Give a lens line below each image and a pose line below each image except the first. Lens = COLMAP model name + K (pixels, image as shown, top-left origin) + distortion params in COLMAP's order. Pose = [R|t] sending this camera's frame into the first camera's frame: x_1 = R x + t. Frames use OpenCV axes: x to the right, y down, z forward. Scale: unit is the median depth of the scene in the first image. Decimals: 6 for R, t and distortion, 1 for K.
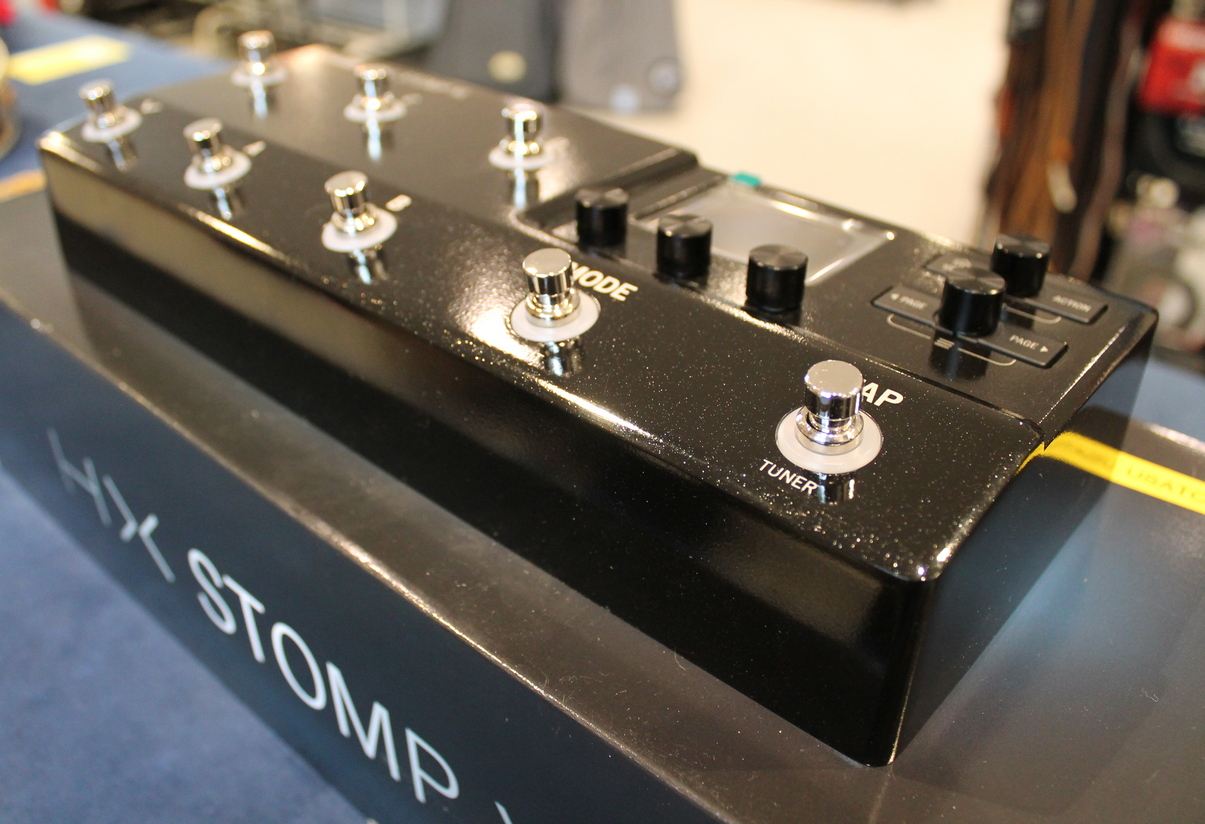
lens RADIAL K [[1082.2, 0, 572.0], [0, 1082.2, 386.1], [0, 0, 1]] dist [-0.157722, 0.133441]
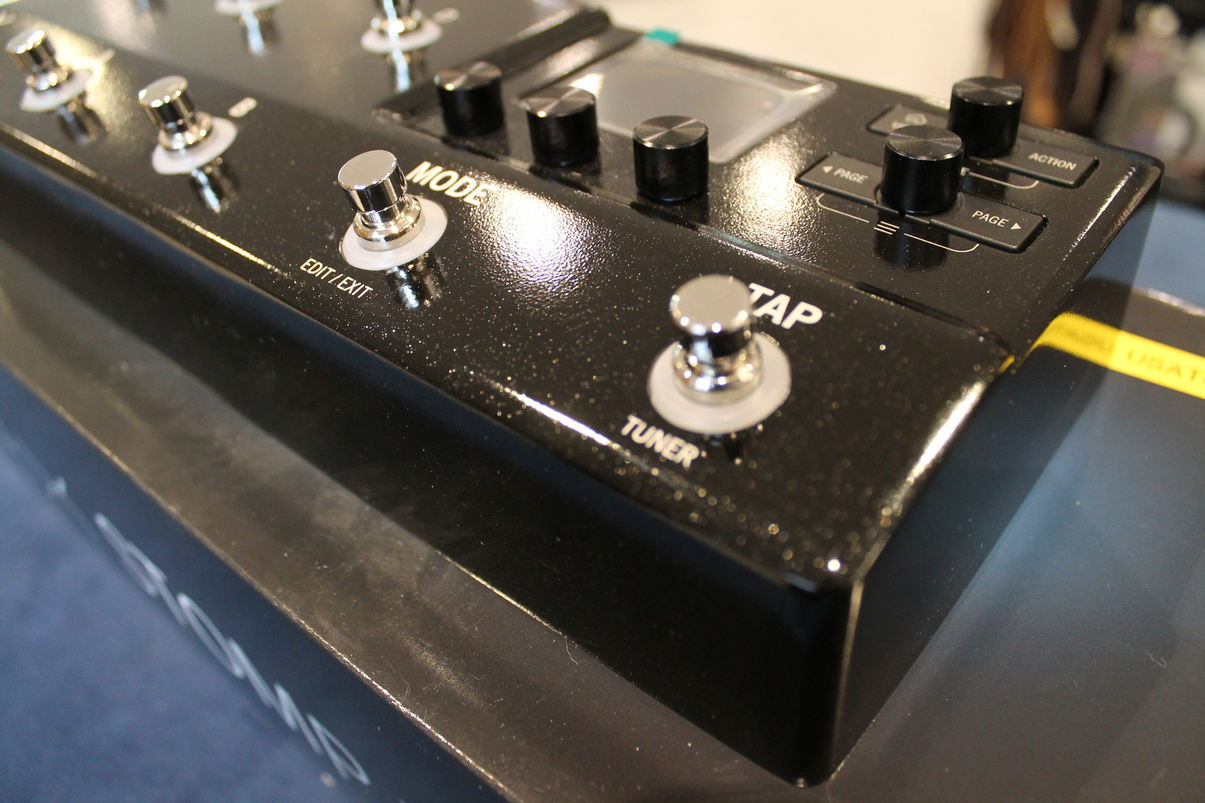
lens RADIAL K [[996.2, 0, 602.5], [0, 996.2, 401.5], [0, 0, 1]] dist [-0.157877, 0.111922]
pose [[0.996316, -0.082667, -0.022814, 0.141547], [0.085146, 0.985283, 0.148214, -0.036864], [0.010226, -0.149610, 0.988692, 0.258074]]
